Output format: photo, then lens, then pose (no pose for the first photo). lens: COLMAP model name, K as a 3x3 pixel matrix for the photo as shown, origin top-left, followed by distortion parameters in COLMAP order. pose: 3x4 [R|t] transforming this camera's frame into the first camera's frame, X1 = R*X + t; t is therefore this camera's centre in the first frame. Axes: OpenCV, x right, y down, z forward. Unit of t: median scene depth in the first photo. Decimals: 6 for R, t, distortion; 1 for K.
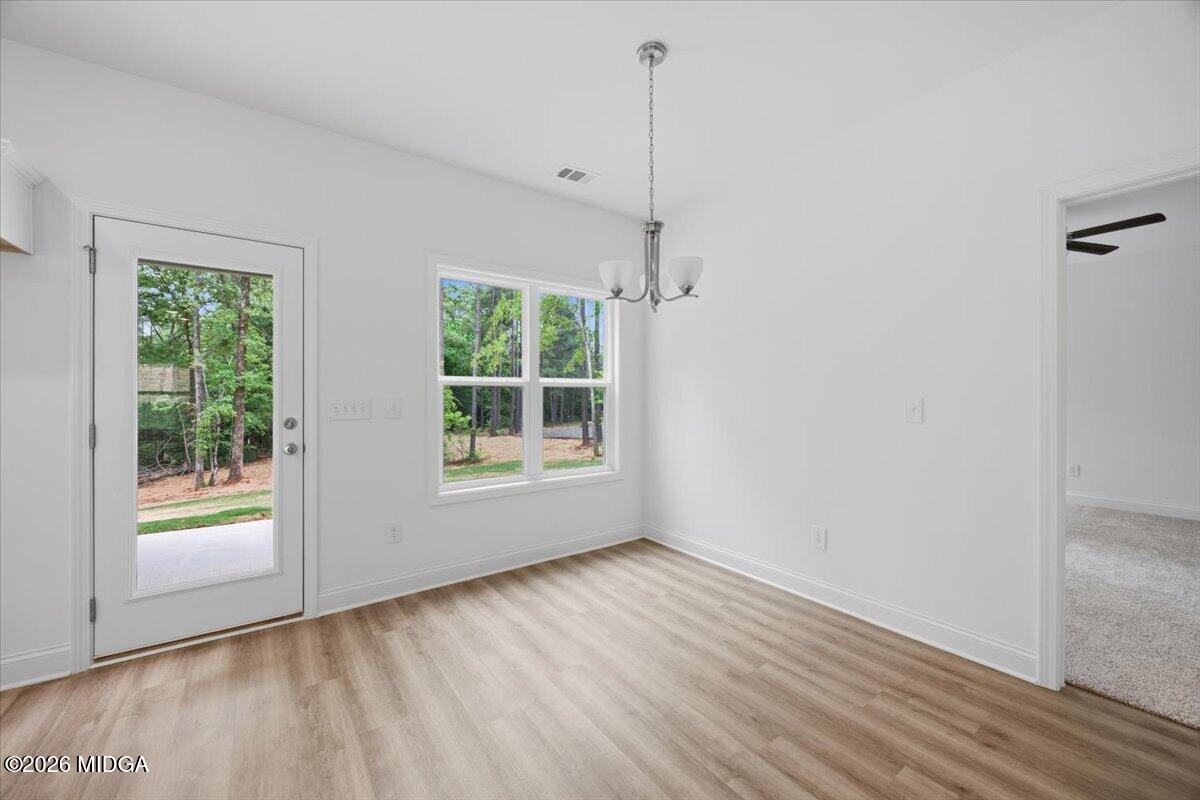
lens RADIAL K [[463.7, 0, 599.7], [0, 463.7, 398.8], [0, 0, 1]] dist [0.002412, 0.000164]
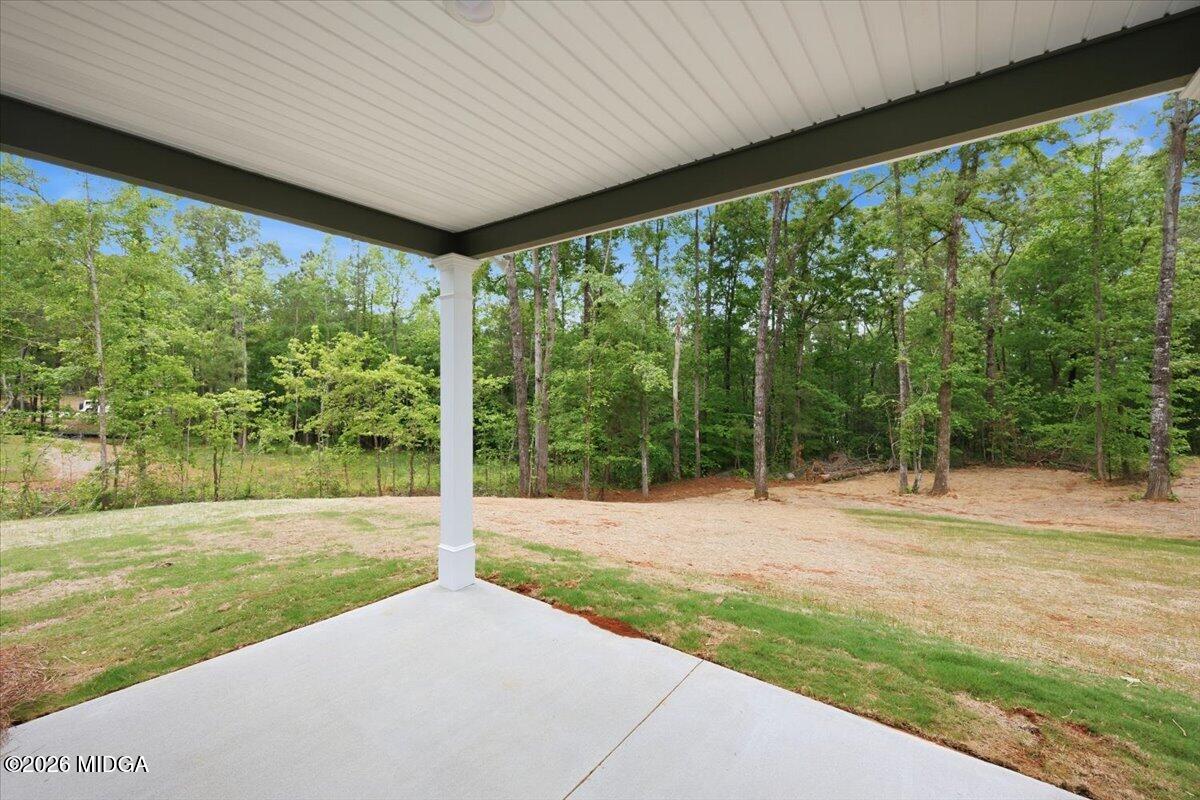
lens RADIAL K [[501.9, 0, 599.8], [0, 501.9, 394.4], [0, 0, 1]] dist [0.002917, 0.000135]
pose [[0.309911, 0.005086, -0.950752, -0.088992], [0.003406, 0.999973, 0.006459, -0.010448], [0.950760, -0.005240, 0.309885, 0.104509]]
